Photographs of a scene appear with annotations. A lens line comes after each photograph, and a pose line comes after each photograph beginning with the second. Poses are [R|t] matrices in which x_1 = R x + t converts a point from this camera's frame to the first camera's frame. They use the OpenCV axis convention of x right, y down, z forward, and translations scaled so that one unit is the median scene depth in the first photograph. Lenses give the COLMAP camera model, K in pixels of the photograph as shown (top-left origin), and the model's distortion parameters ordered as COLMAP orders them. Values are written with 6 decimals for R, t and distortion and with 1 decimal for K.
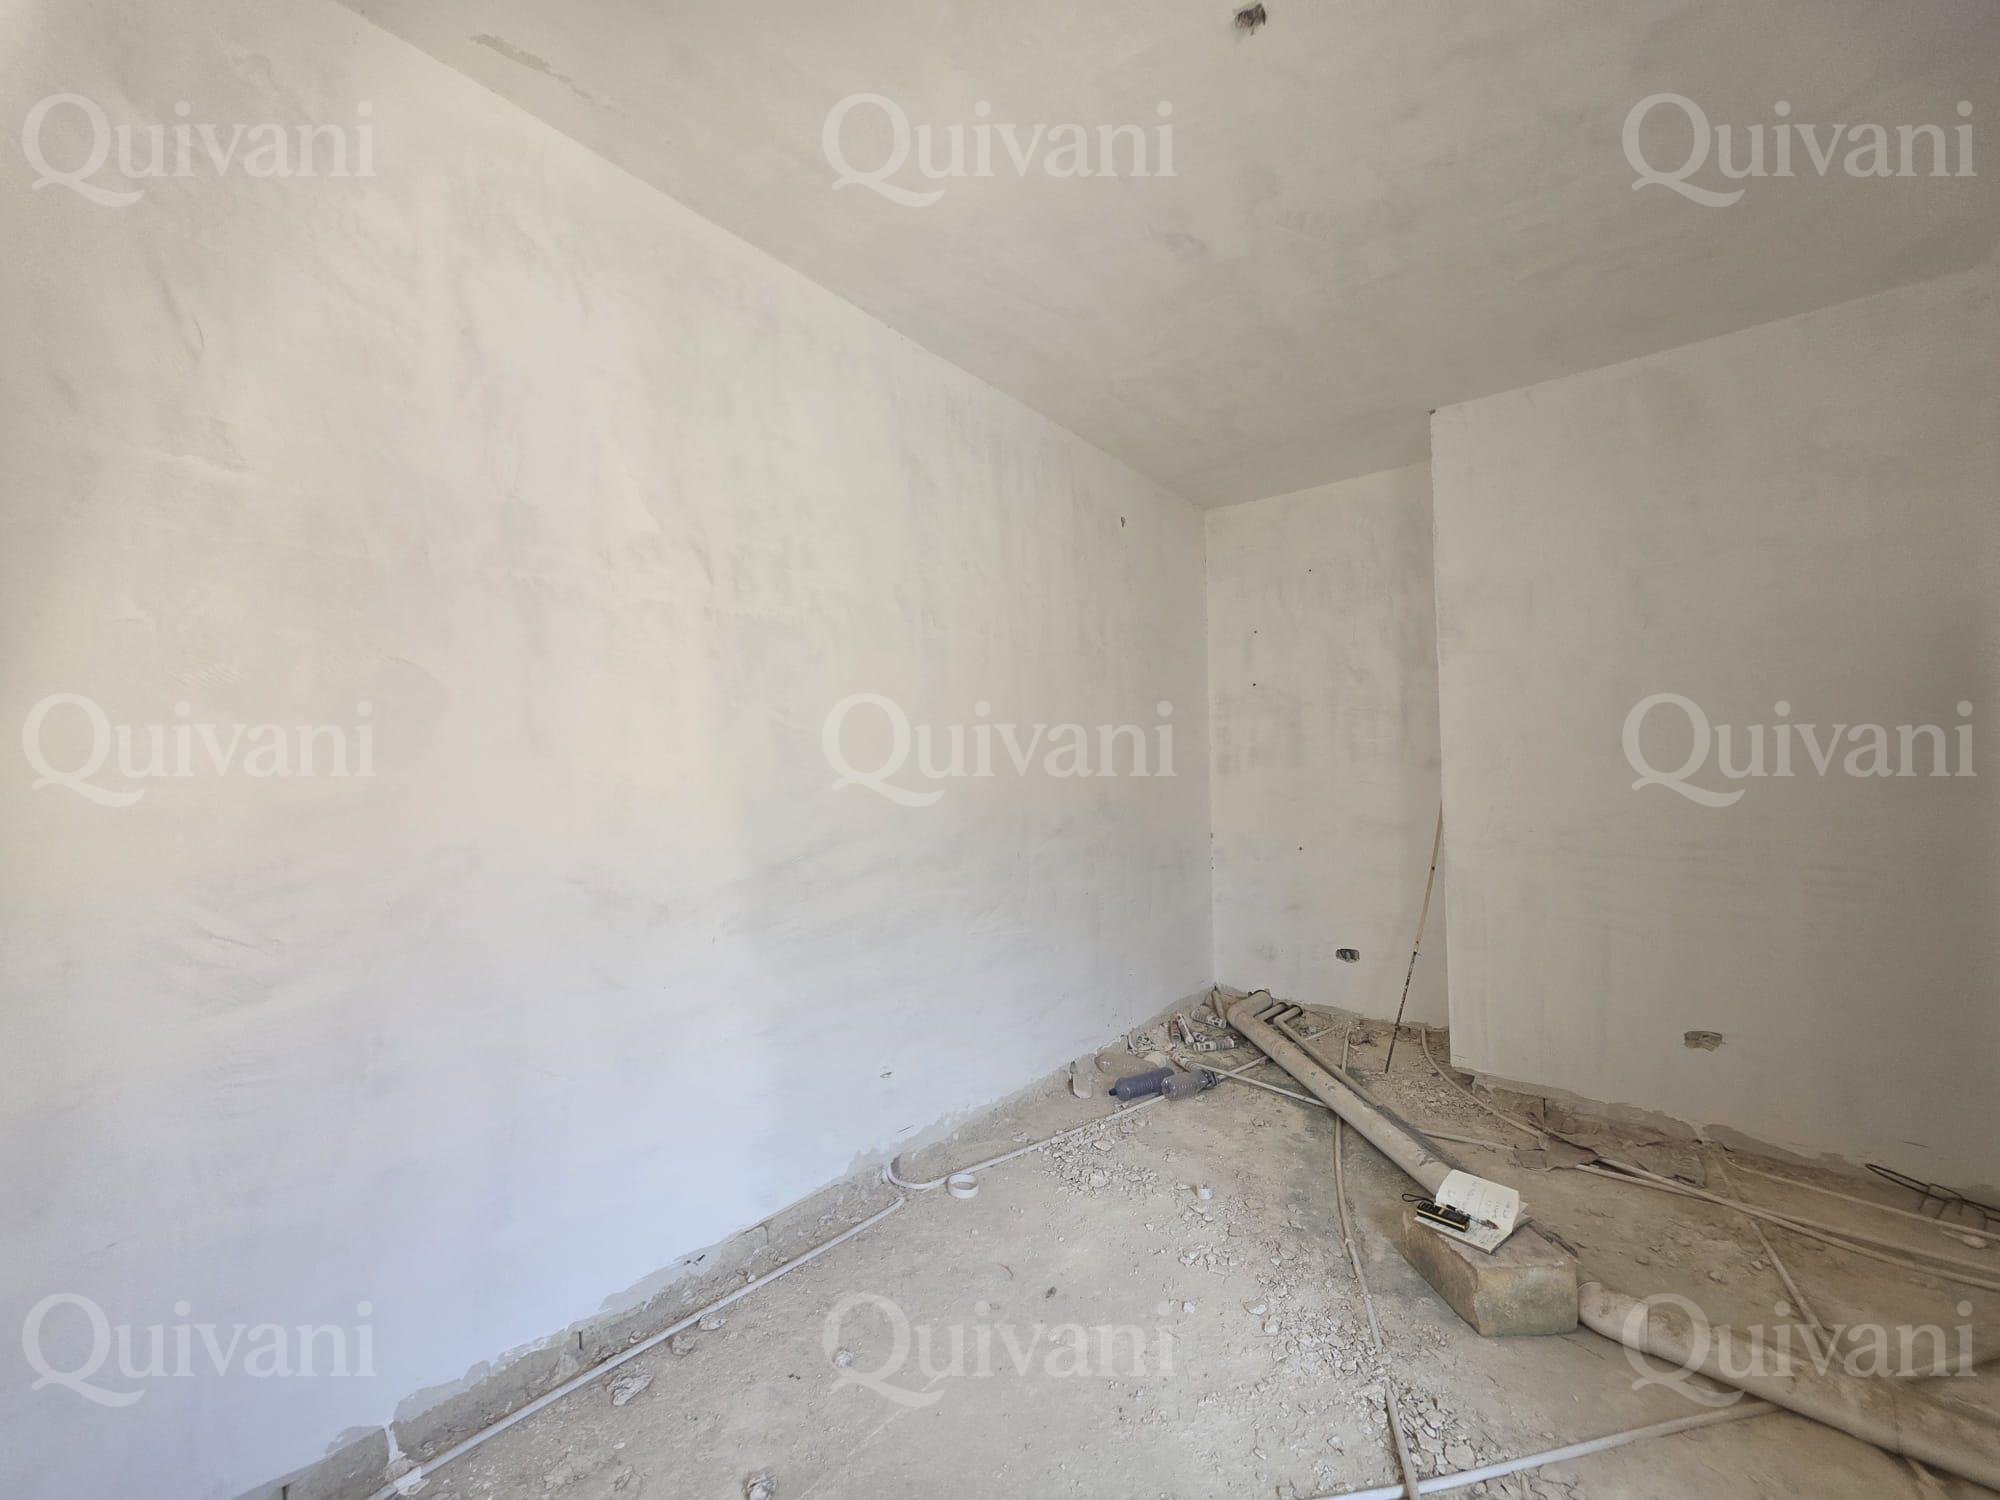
lens RADIAL K [[798.9, 0, 999.4], [0, 798.9, 744.5], [0, 0, 1]] dist [0.002617, -0.000860]
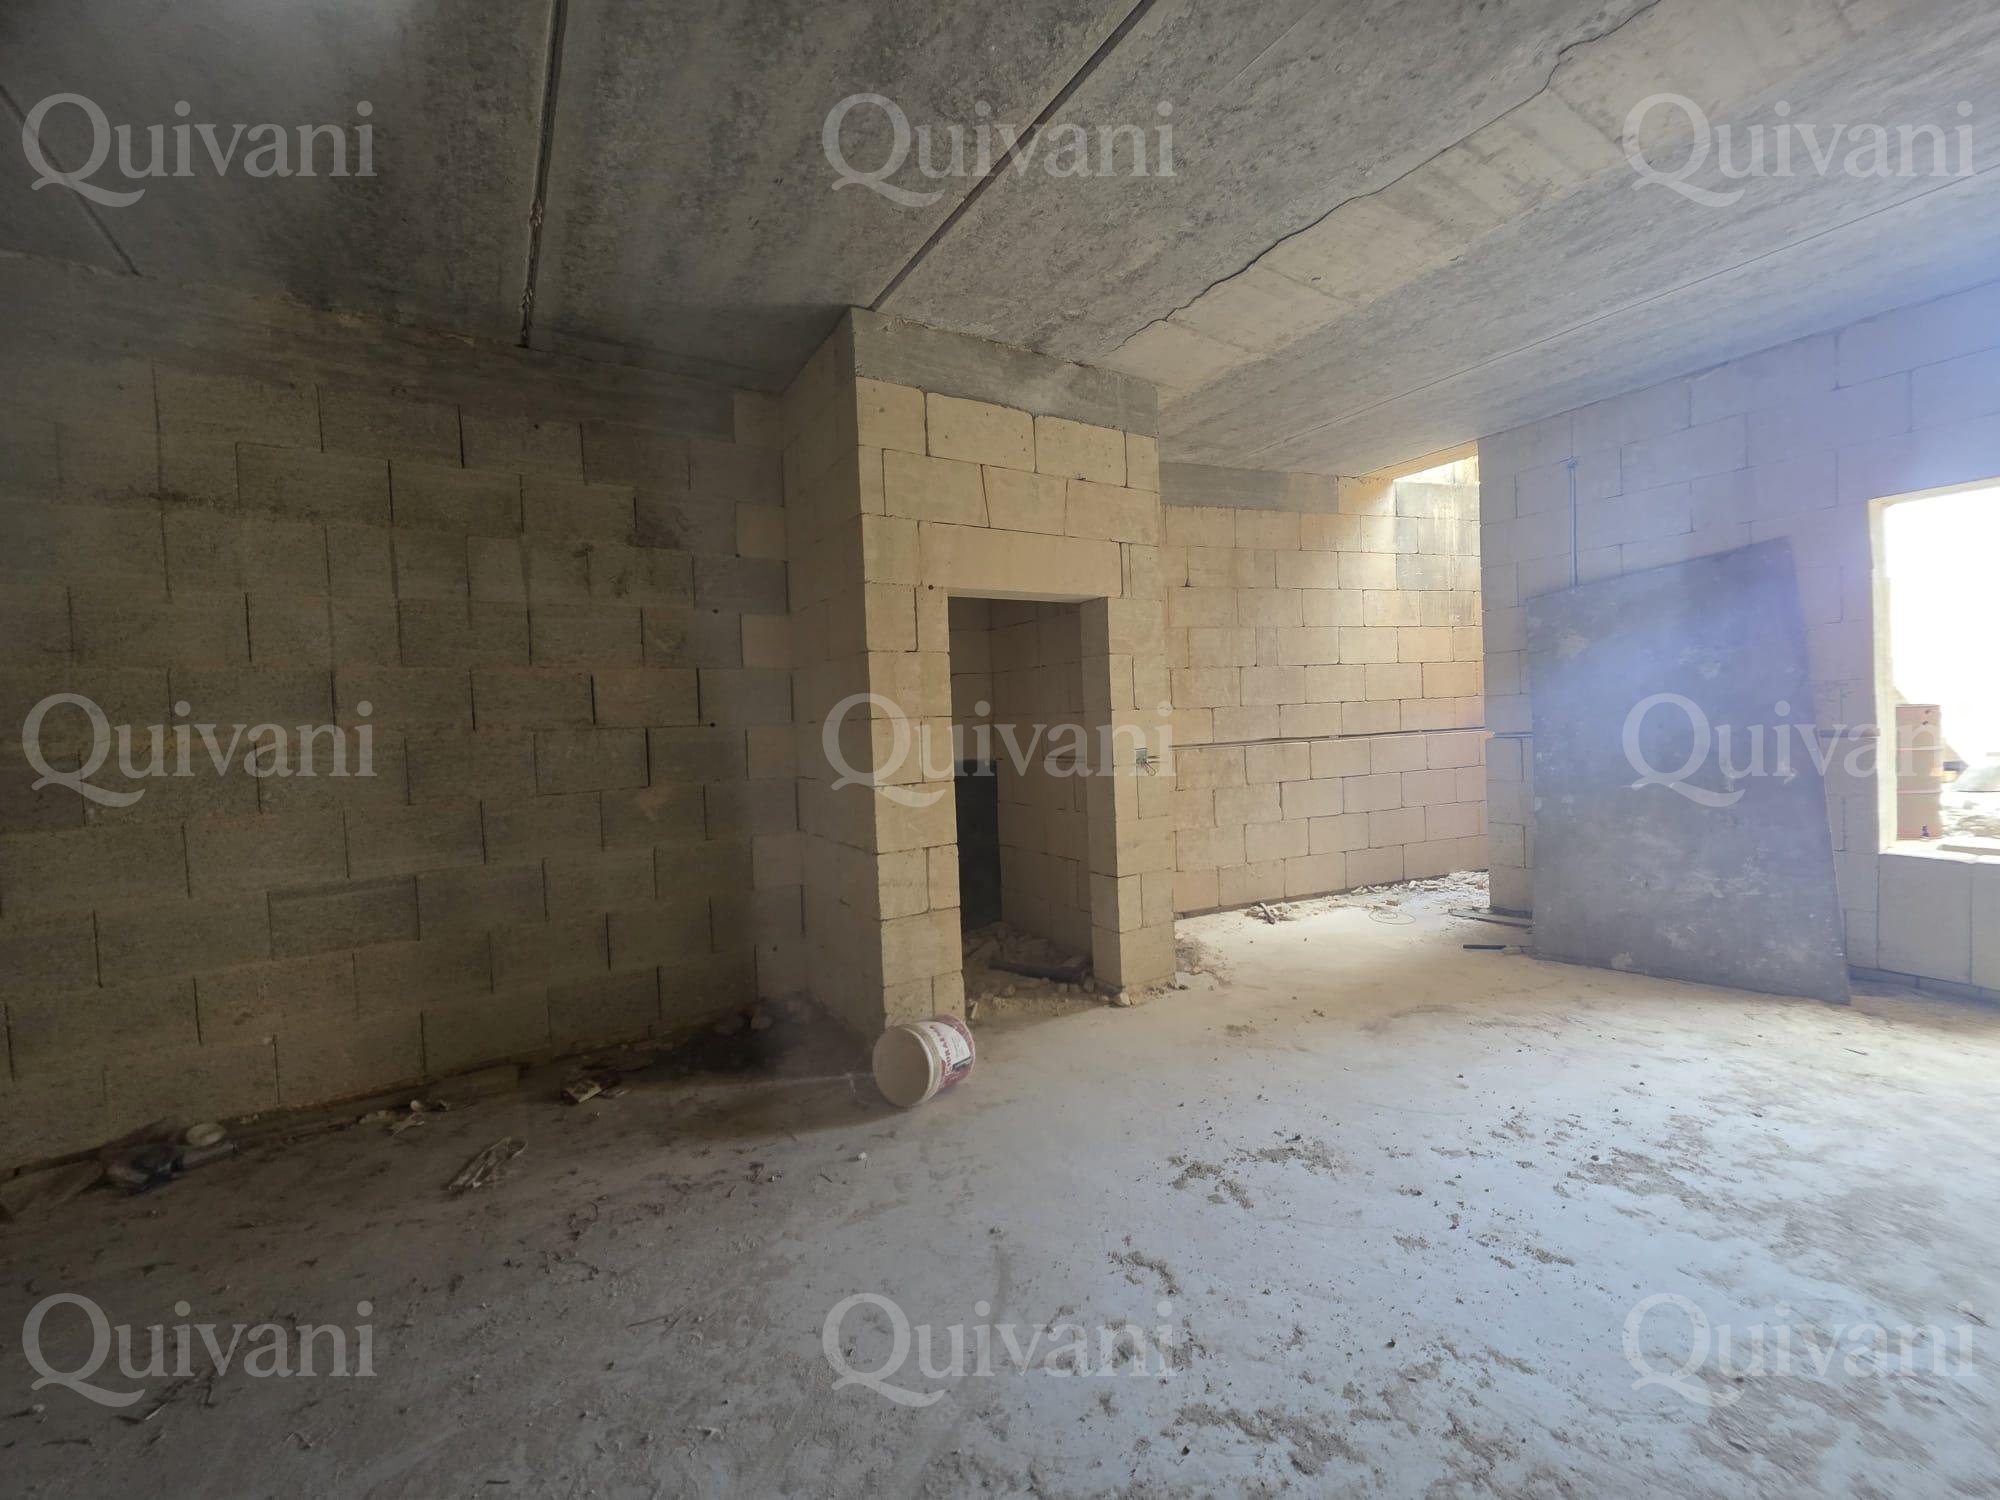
lens RADIAL K [[798.9, 0, 999.4], [0, 798.9, 744.5], [0, 0, 1]] dist [0.002617, -0.000860]
pose [[1.000000, -0.000432, -0.000137, -0.002010], [0.000432, 1.000000, 0.000164, 2.249606], [0.000137, -0.000164, 1.000000, 0.002017]]
